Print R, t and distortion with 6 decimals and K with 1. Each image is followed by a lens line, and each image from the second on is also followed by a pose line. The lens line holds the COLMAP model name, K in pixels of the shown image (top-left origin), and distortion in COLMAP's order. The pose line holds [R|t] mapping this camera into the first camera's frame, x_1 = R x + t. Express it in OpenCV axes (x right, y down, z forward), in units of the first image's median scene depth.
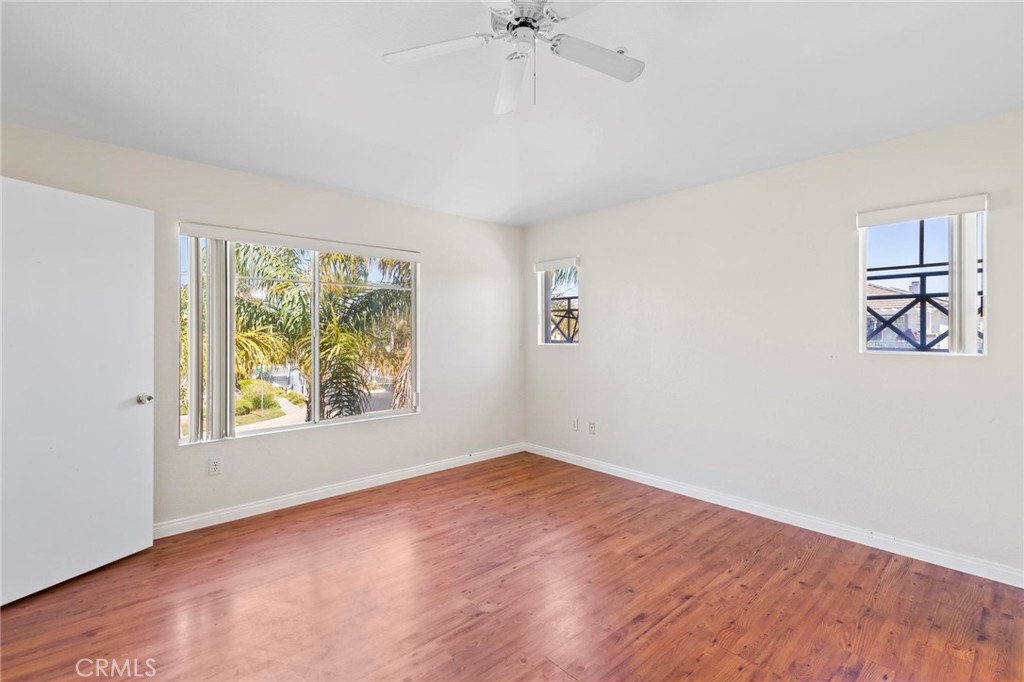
lens RADIAL K [[459.7, 0, 507.4], [0, 459.7, 333.3], [0, 0, 1]] dist [0.001041, 0.000185]
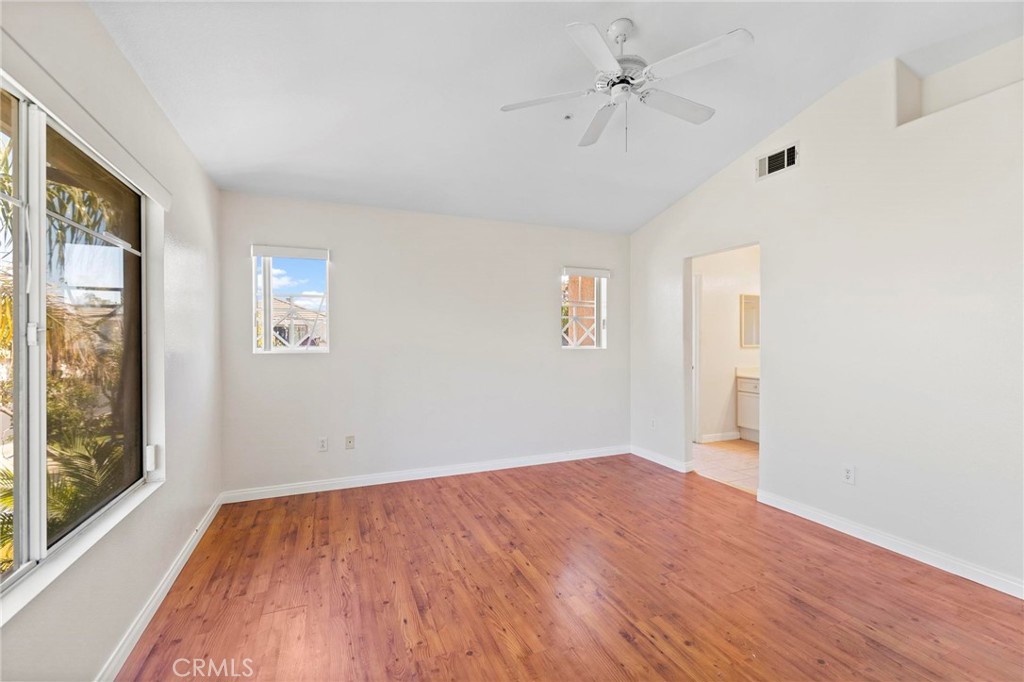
lens RADIAL K [[459.7, 0, 509.2], [0, 459.7, 340.2], [0, 0, 1]] dist [0.001041, 0.000185]
pose [[0.323236, -0.004315, 0.946309, -0.779540], [0.008541, 0.999962, 0.001642, 0.015482], [-0.946280, 0.007552, 0.323260, 0.586169]]
